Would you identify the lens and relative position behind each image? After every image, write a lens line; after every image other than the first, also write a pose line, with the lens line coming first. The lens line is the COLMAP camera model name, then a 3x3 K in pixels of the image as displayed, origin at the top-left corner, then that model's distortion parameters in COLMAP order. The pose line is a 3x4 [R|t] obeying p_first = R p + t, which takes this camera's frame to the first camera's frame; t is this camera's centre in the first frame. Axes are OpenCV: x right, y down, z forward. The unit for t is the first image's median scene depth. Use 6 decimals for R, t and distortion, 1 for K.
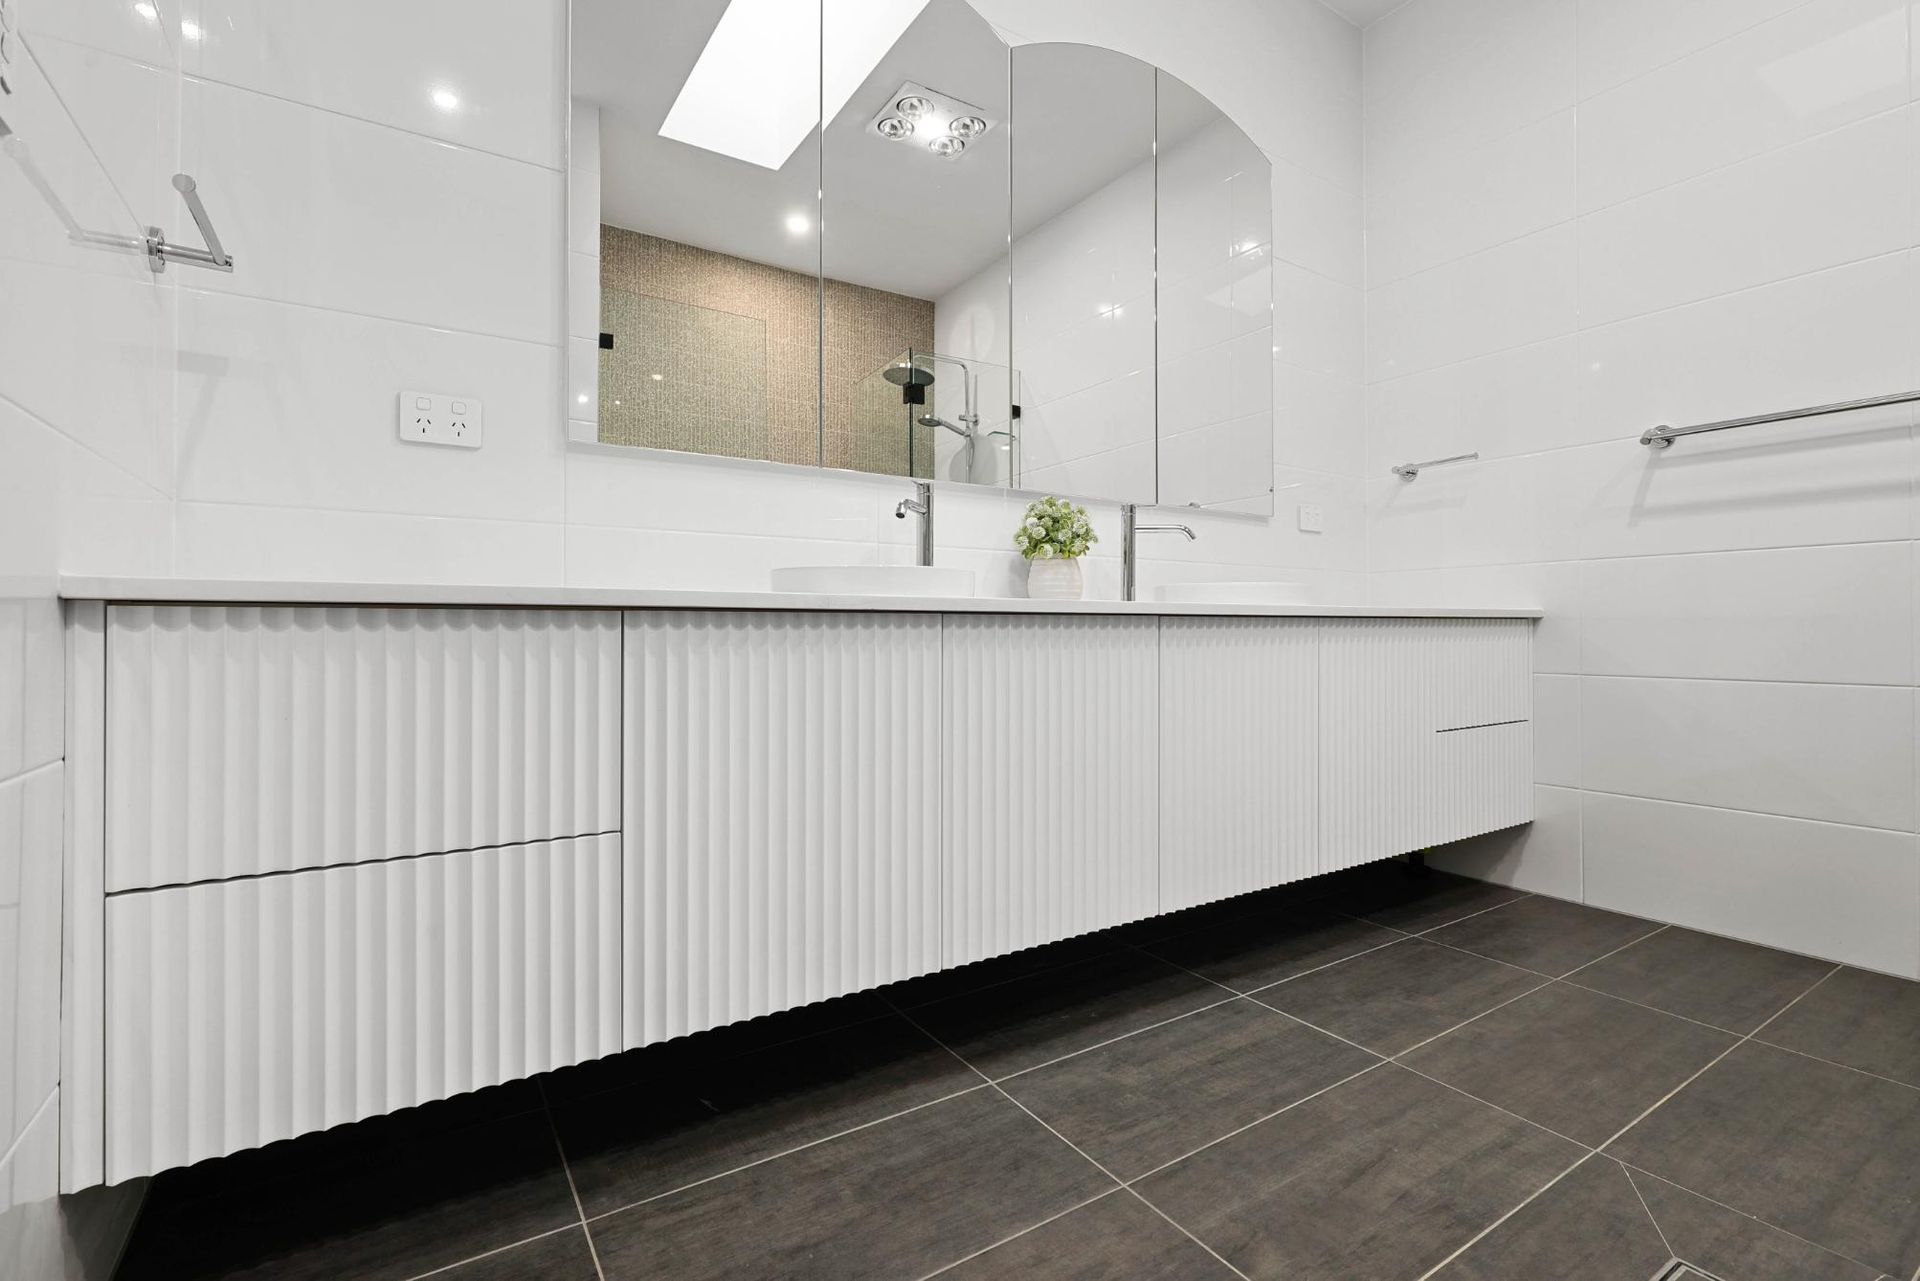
lens RADIAL K [[900.2, 0, 986.4], [0, 900.2, 643.2], [0, 0, 1]] dist [-0.000477, 0.000171]
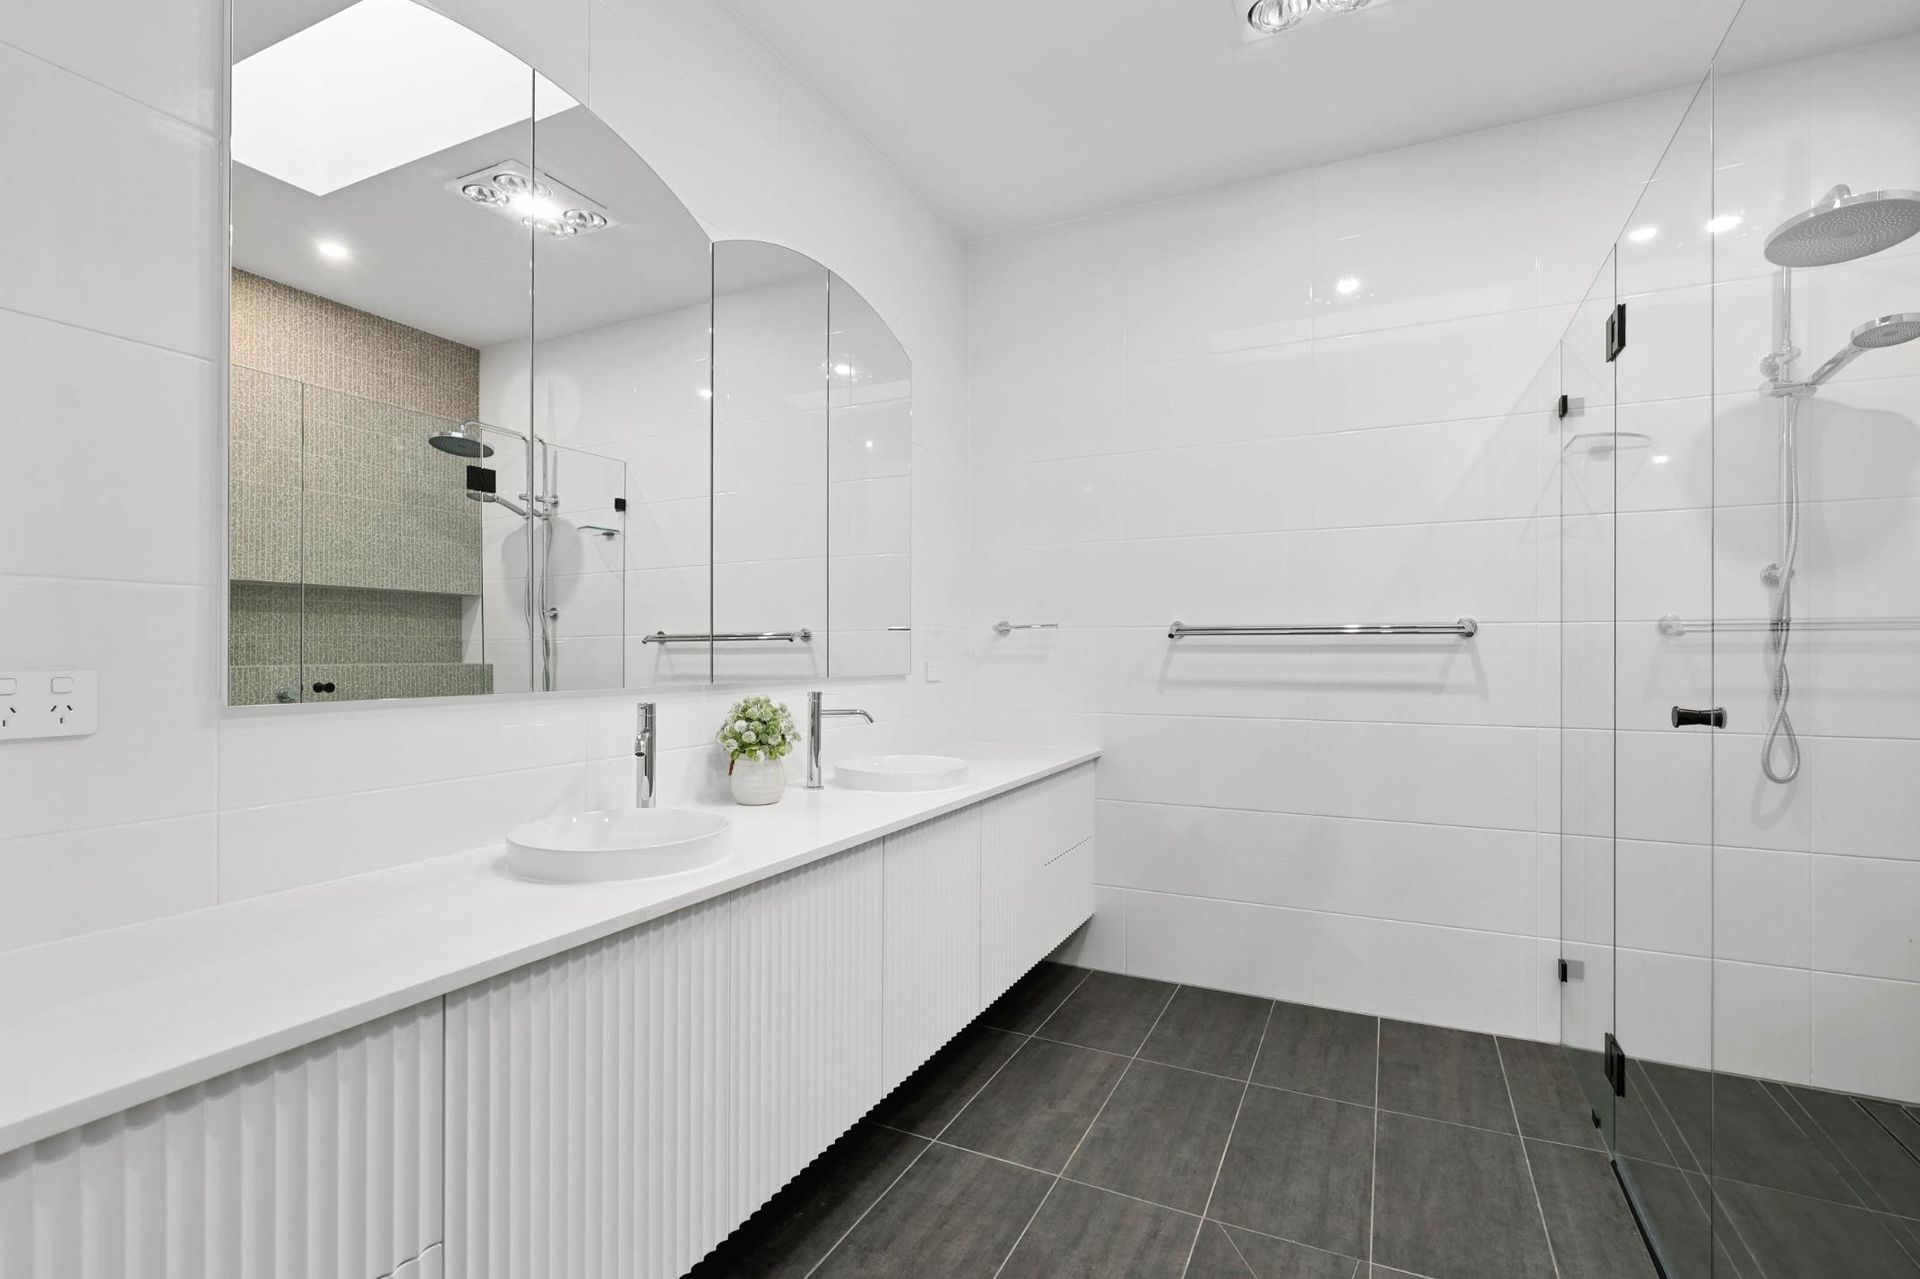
lens RADIAL K [[900.2, 0, 986.4], [0, 900.2, 642.2], [0, 0, 1]] dist [-0.000477, 0.000171]
pose [[0.848741, 0.009299, 0.528728, -0.283874], [-0.012161, 0.999924, 0.001936, -0.260625], [-0.528670, -0.008073, 0.848789, -0.020045]]
